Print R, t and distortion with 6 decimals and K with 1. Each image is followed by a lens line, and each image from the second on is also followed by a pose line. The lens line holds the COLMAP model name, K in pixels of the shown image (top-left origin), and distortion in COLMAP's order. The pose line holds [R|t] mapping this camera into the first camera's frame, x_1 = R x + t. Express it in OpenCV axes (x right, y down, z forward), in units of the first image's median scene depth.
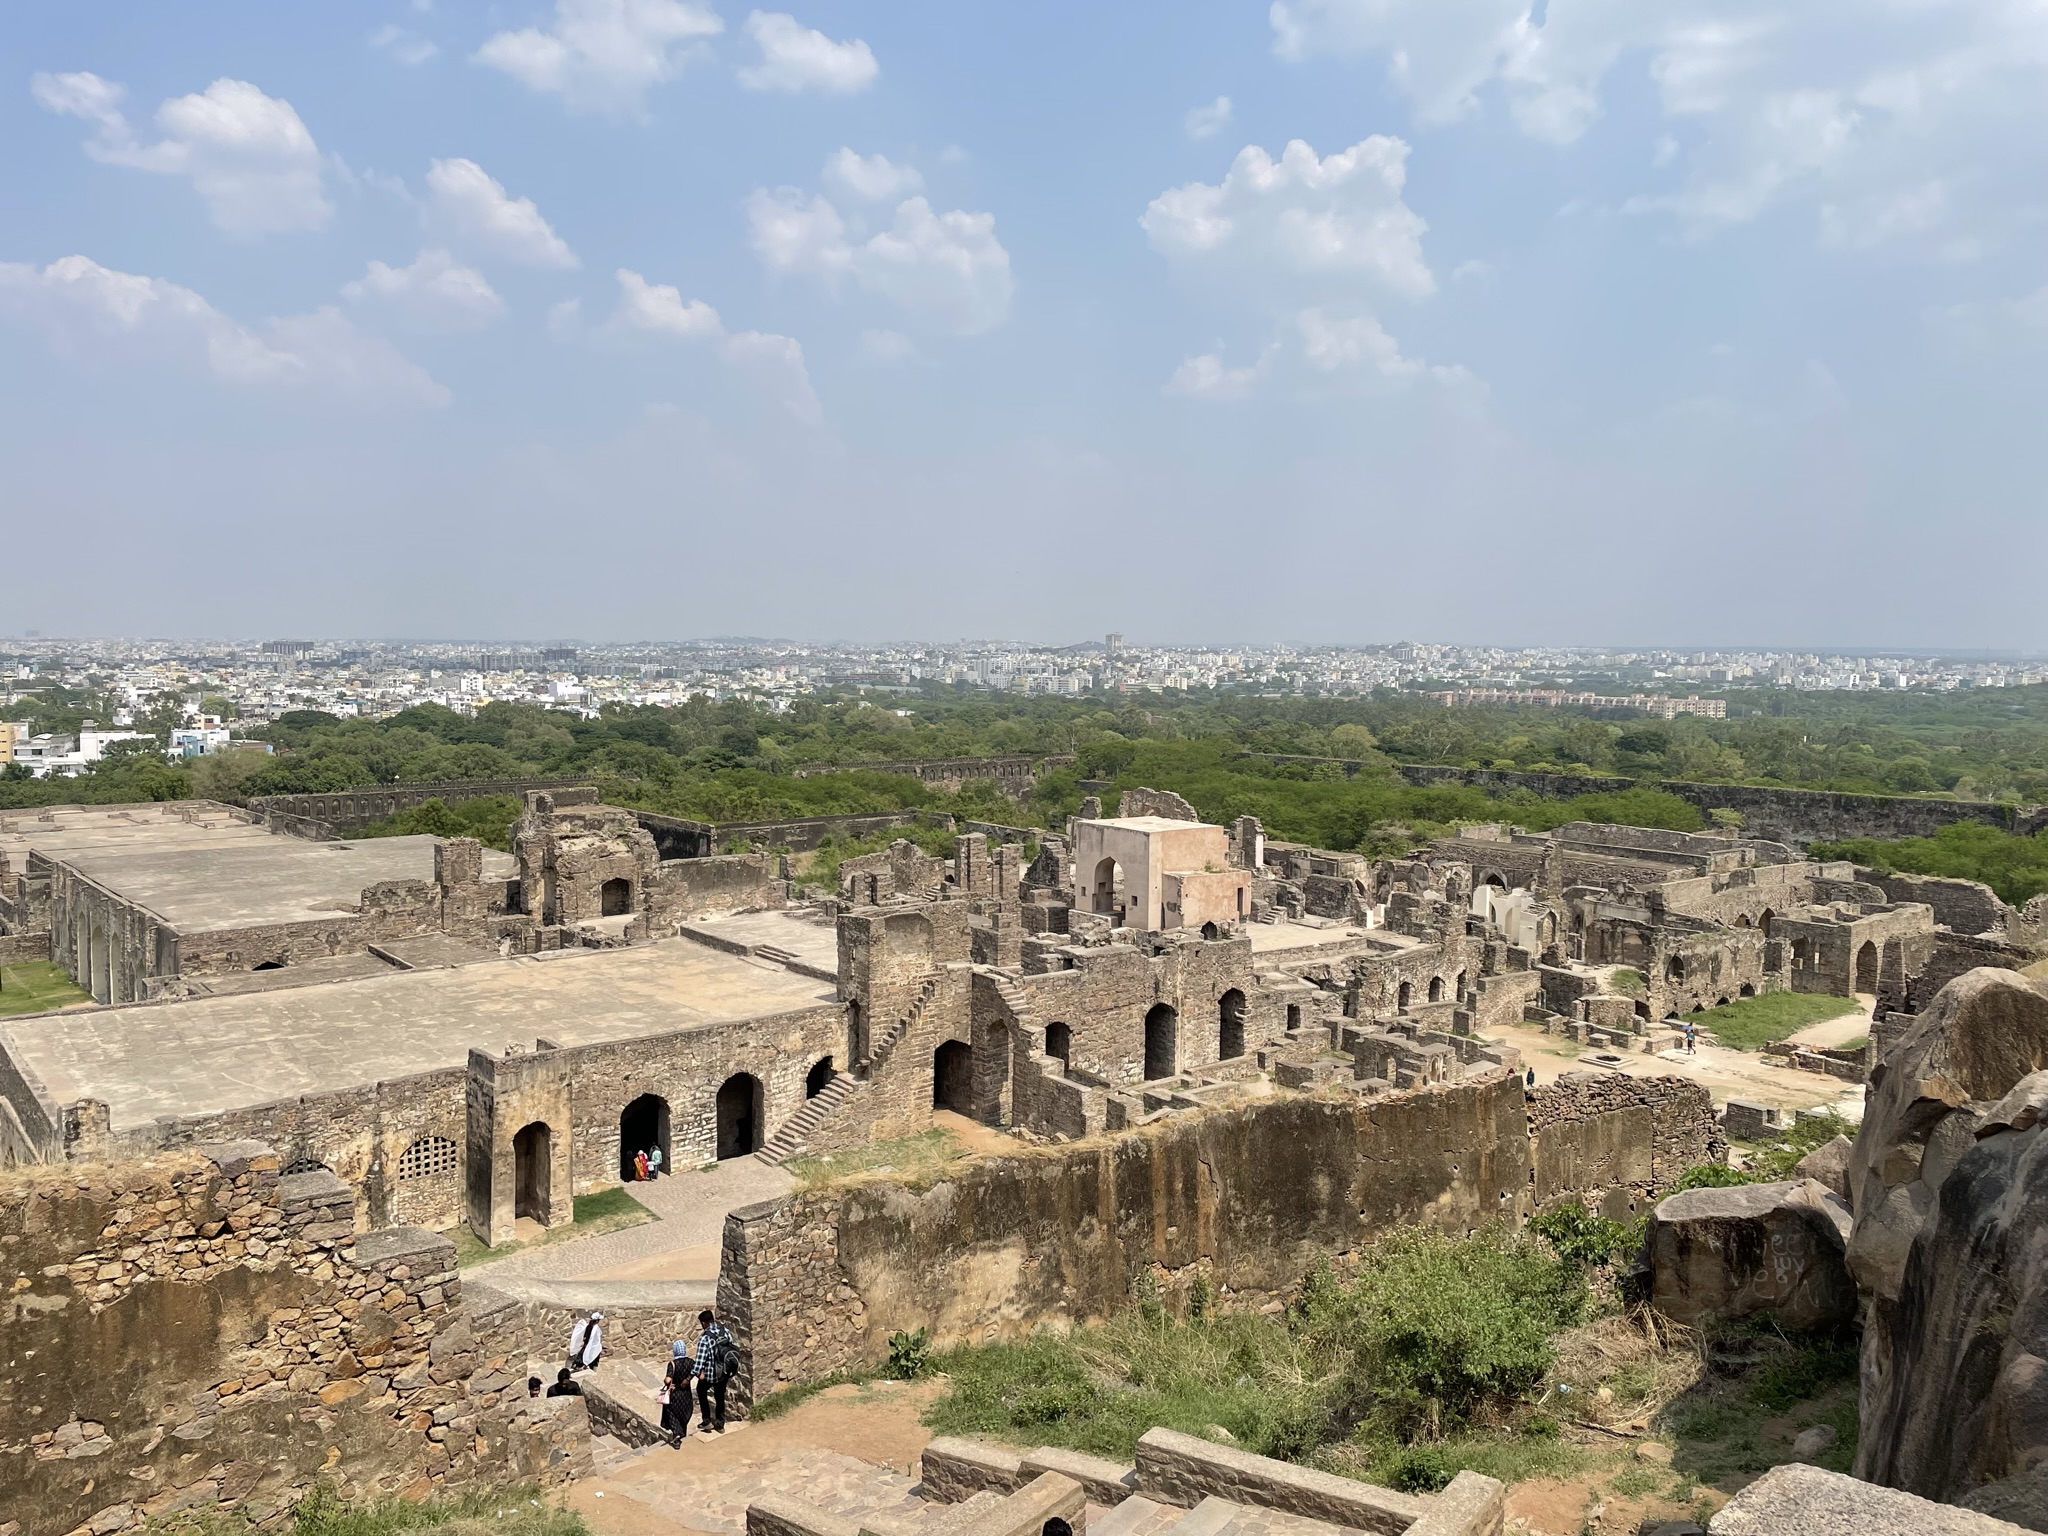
lens RADIAL K [[1520.9, 0, 1020.8], [0, 1520.9, 768.3], [0, 0, 1]] dist [0.089552, -0.091007]
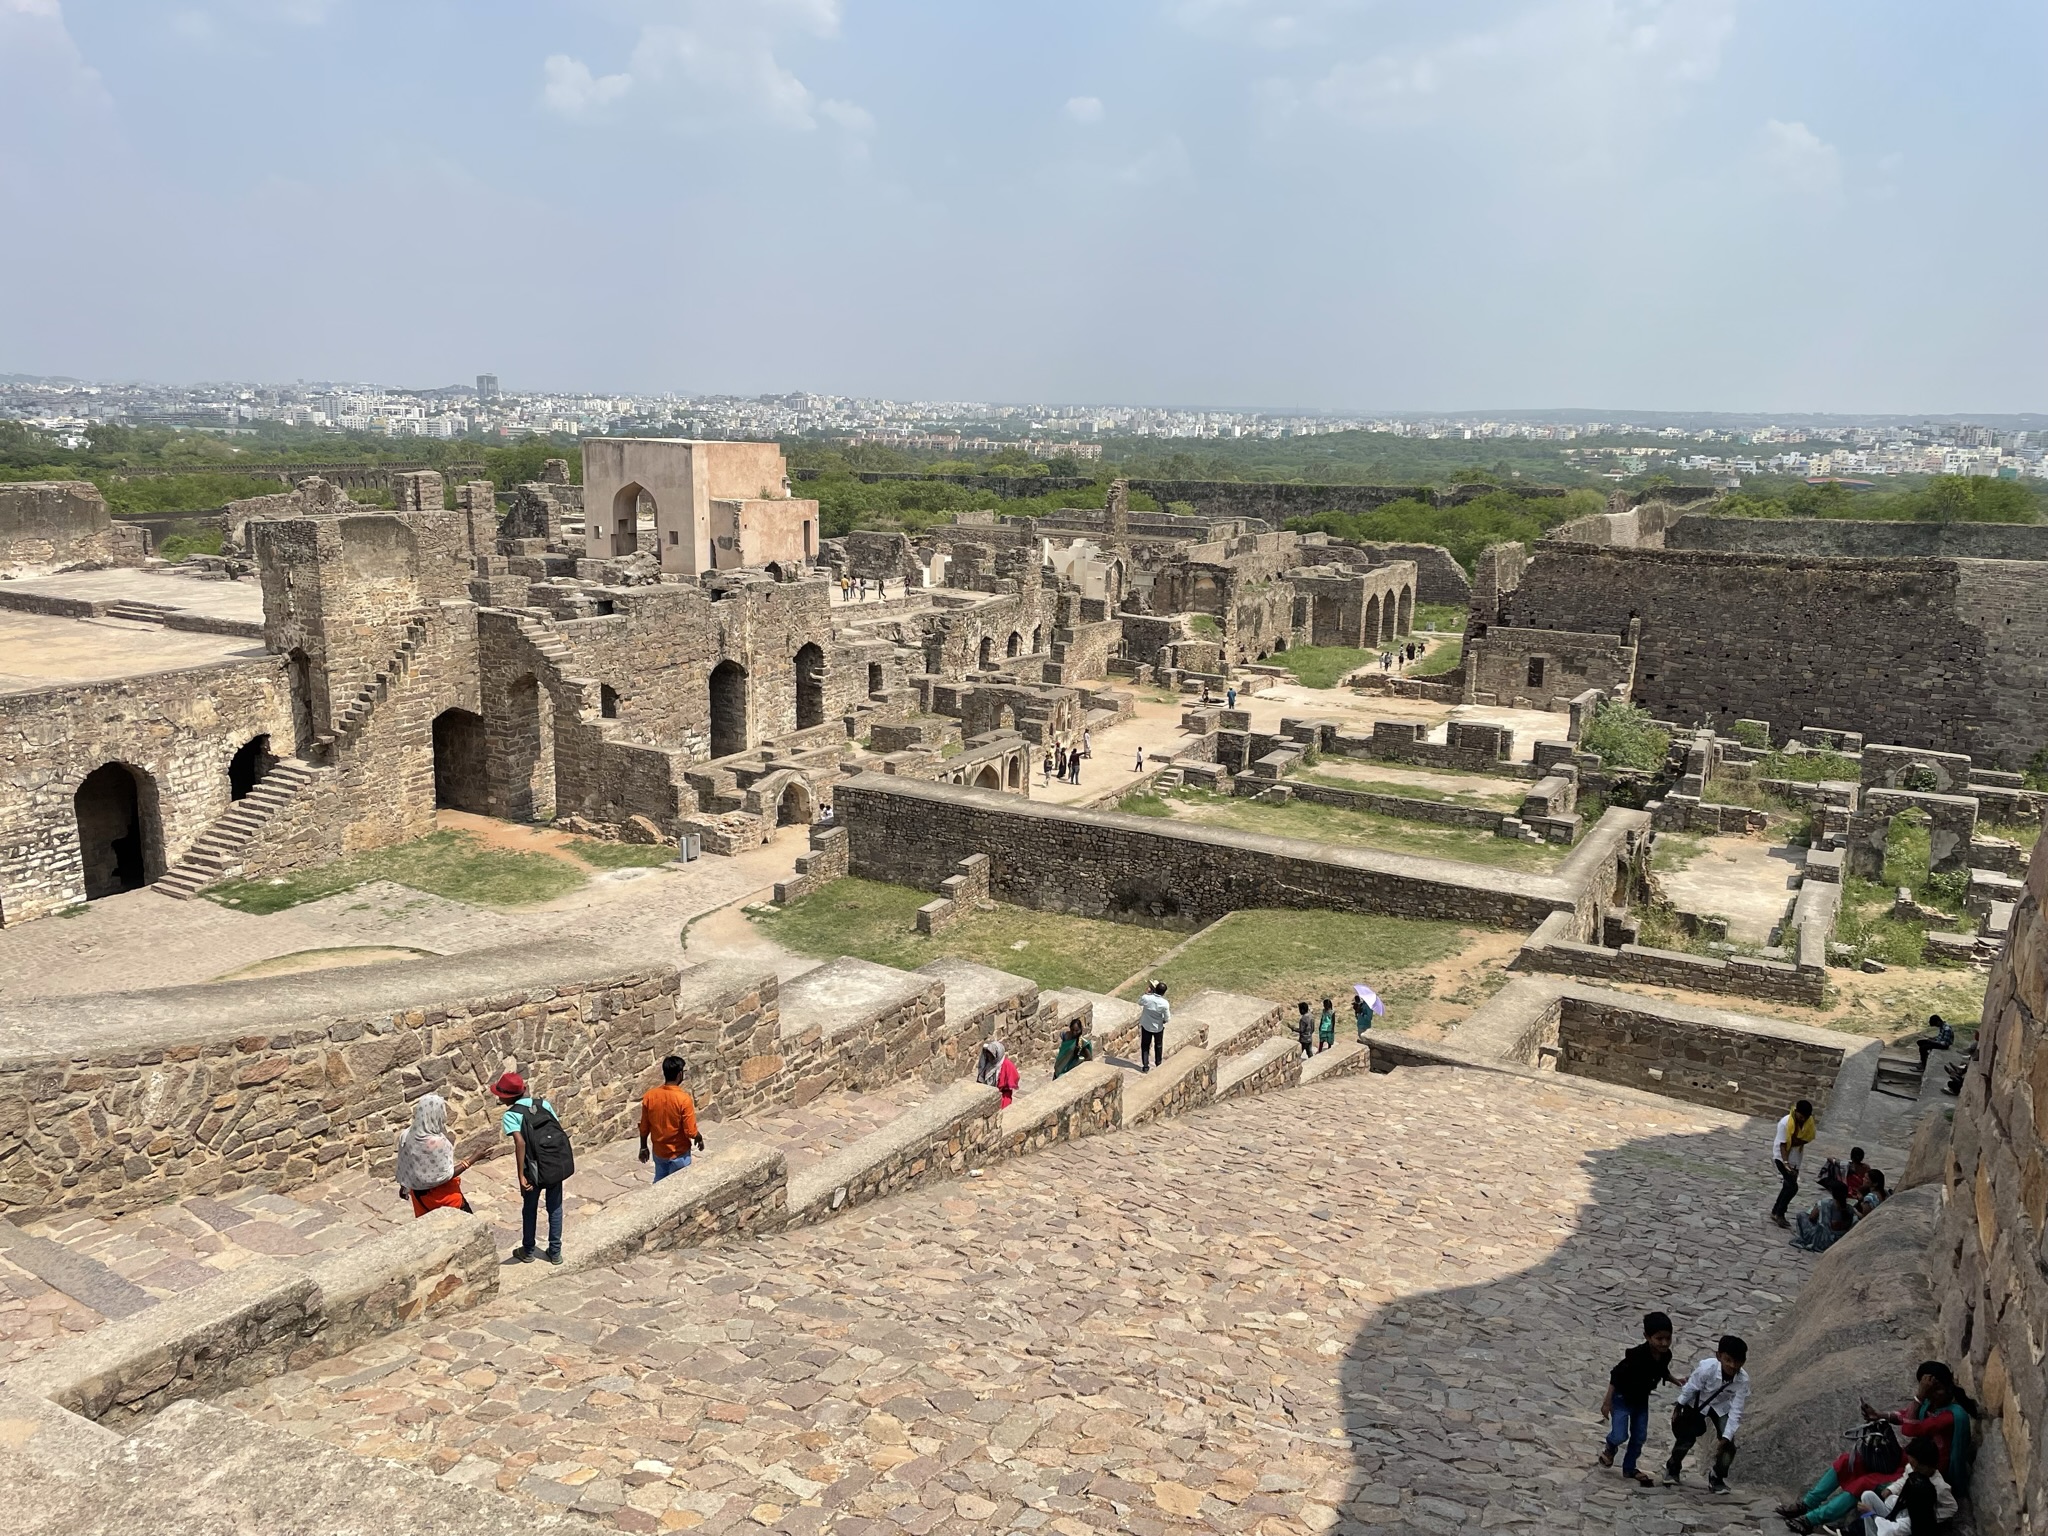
lens RADIAL K [[1520.9, 0, 1024.9], [0, 1520.9, 770.7], [0, 0, 1]] dist [0.089552, -0.091007]
pose [[0.926412, -0.072465, 0.369473, -0.051836], [0.011659, 0.986355, 0.164221, 0.073799], [-0.376332, -0.147828, 0.914615, 0.197135]]
